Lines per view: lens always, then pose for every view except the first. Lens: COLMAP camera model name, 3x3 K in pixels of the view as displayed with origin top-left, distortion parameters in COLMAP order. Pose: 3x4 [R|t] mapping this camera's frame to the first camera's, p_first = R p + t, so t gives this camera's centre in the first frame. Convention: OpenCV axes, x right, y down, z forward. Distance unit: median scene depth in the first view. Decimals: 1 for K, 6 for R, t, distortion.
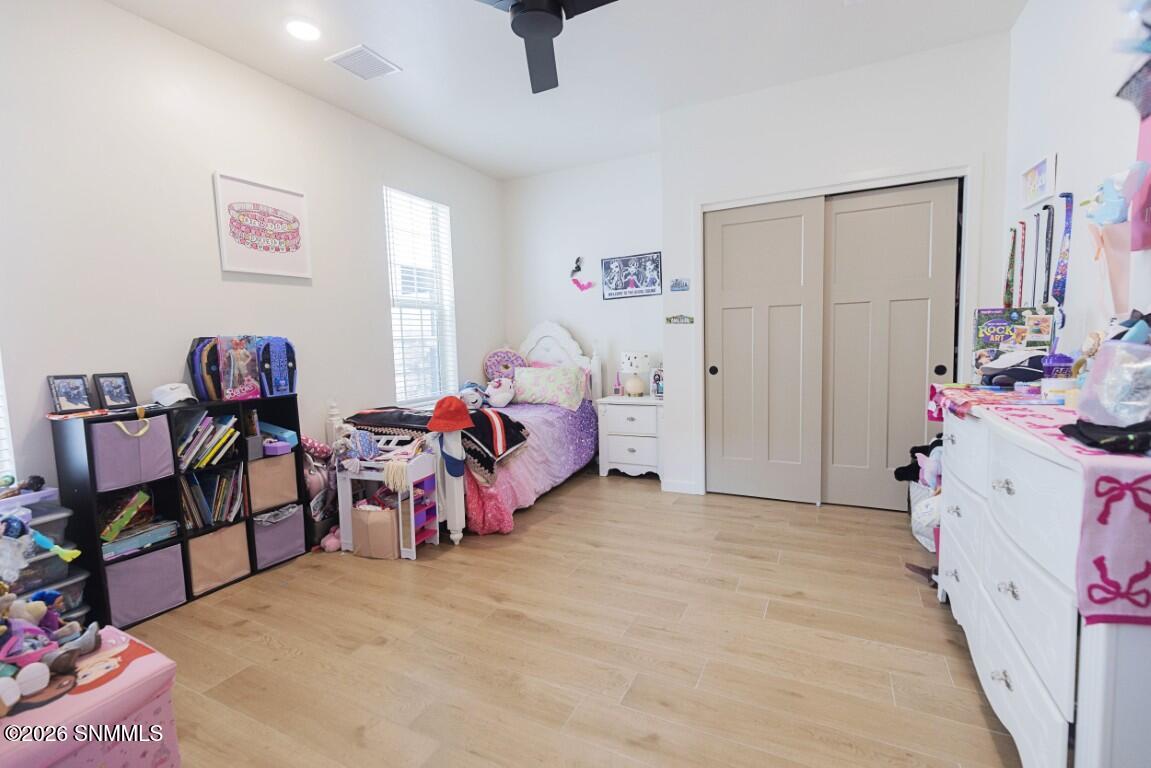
lens RADIAL K [[512.3, 0, 576.6], [0, 512.3, 380.5], [0, 0, 1]] dist [0.003272, -0.000524]
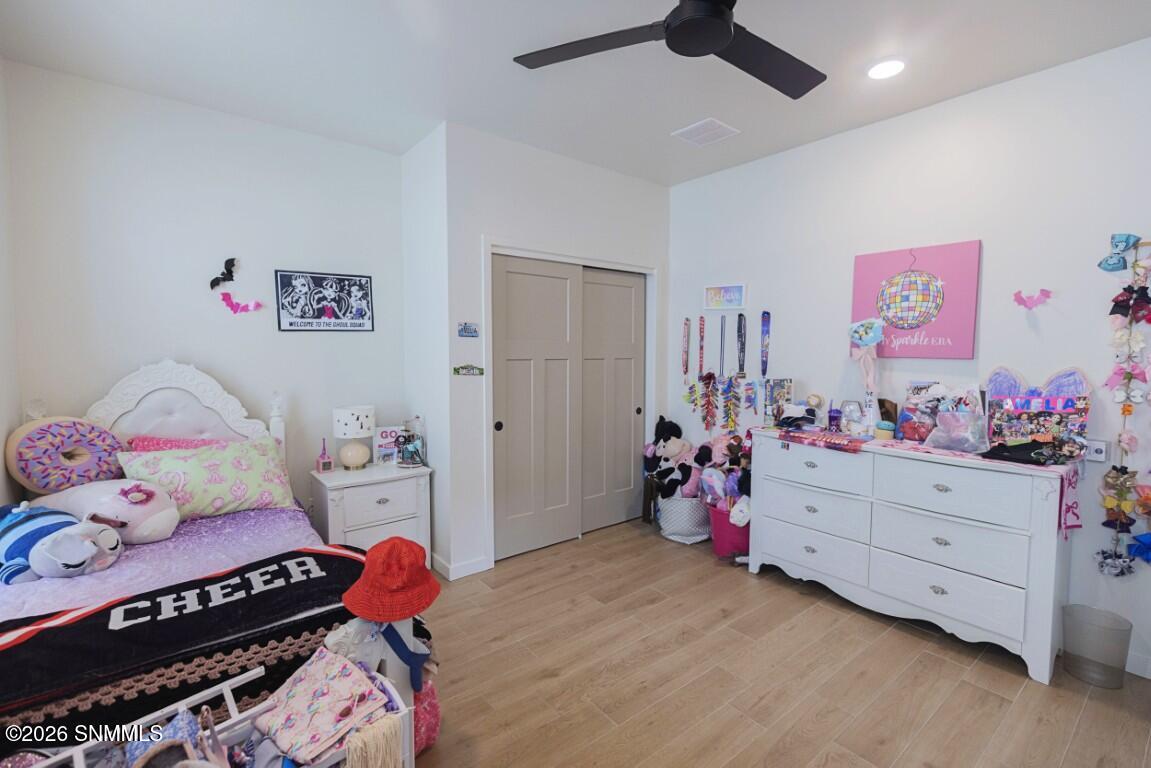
lens RADIAL K [[512.3, 0, 576.6], [0, 512.3, 380.5], [0, 0, 1]] dist [0.003272, -0.000524]
pose [[0.415802, -0.023662, 0.909147, -0.540751], [0.055888, 0.998437, 0.000426, -0.100715], [-0.907736, 0.050633, 0.416474, 0.526797]]
